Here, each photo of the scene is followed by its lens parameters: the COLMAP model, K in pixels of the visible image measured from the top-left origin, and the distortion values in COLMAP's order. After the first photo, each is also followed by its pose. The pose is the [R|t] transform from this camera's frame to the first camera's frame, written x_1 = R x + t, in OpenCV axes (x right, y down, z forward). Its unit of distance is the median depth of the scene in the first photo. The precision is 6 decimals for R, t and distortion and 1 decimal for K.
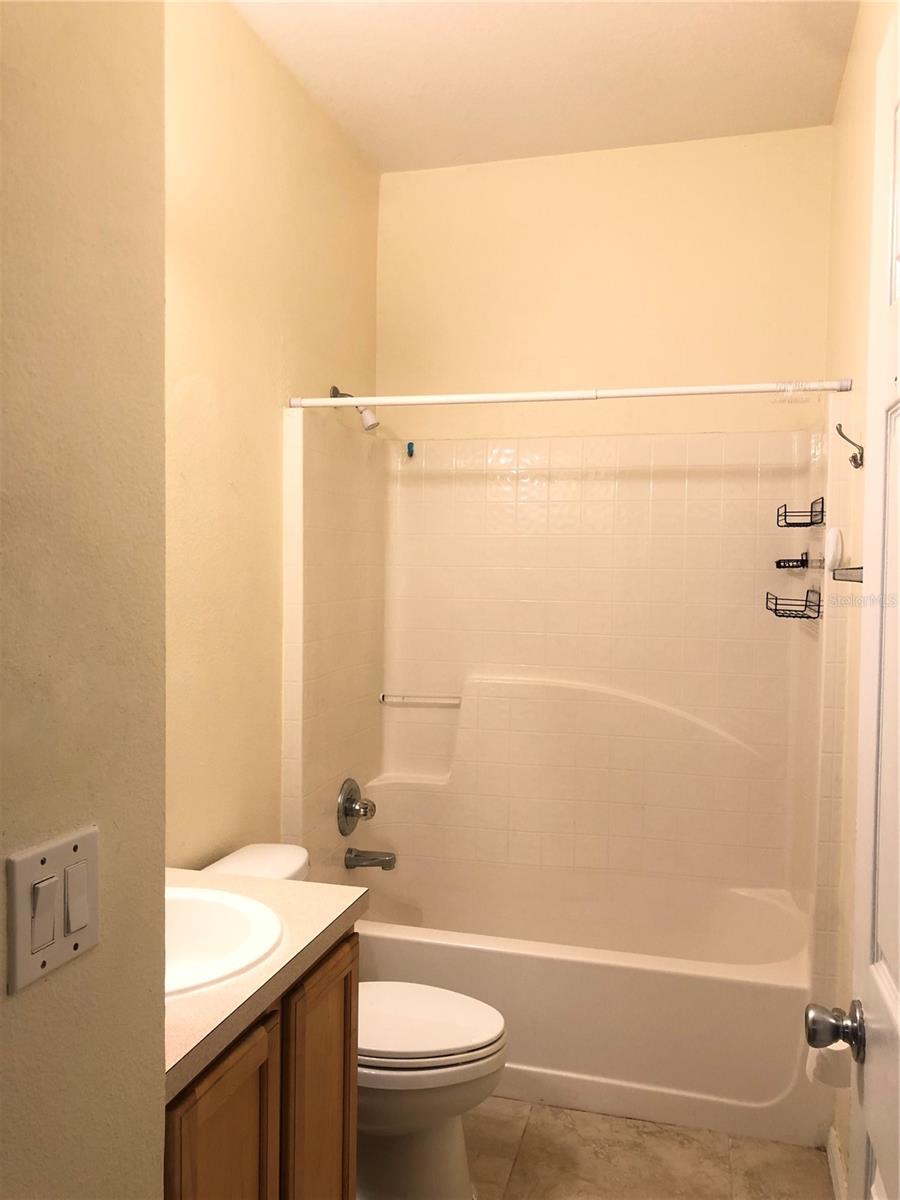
lens RADIAL K [[995.2, 0, 447.3], [0, 995.2, 599.7], [0, 0, 1]] dist [0.023941, -0.005720]
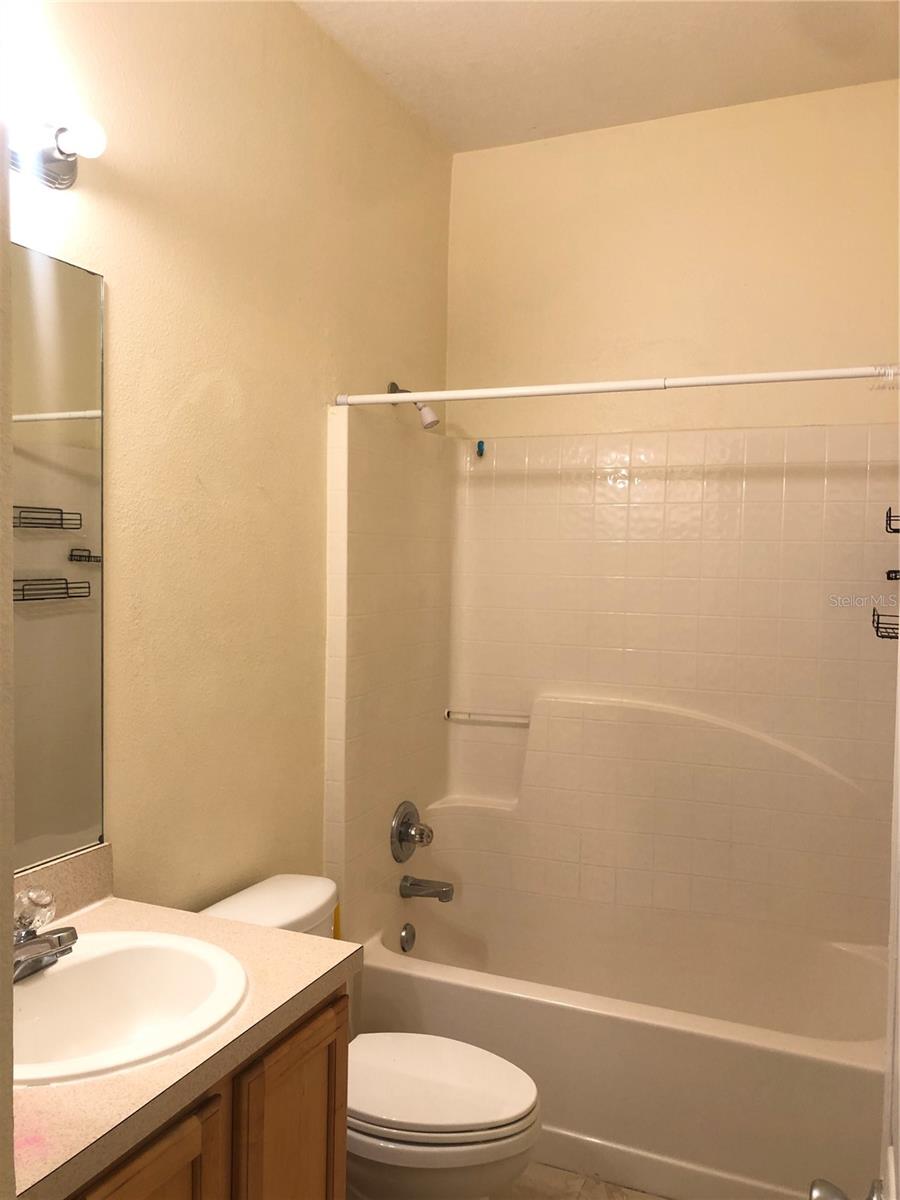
lens RADIAL K [[995.2, 0, 452.1], [0, 995.2, 598.0], [0, 0, 1]] dist [0.023941, -0.005720]
pose [[0.990231, 0.009469, -0.139114, 0.074181], [-0.009441, 0.999955, 0.000864, -0.012544], [0.139116, 0.000458, 0.990276, 0.081874]]
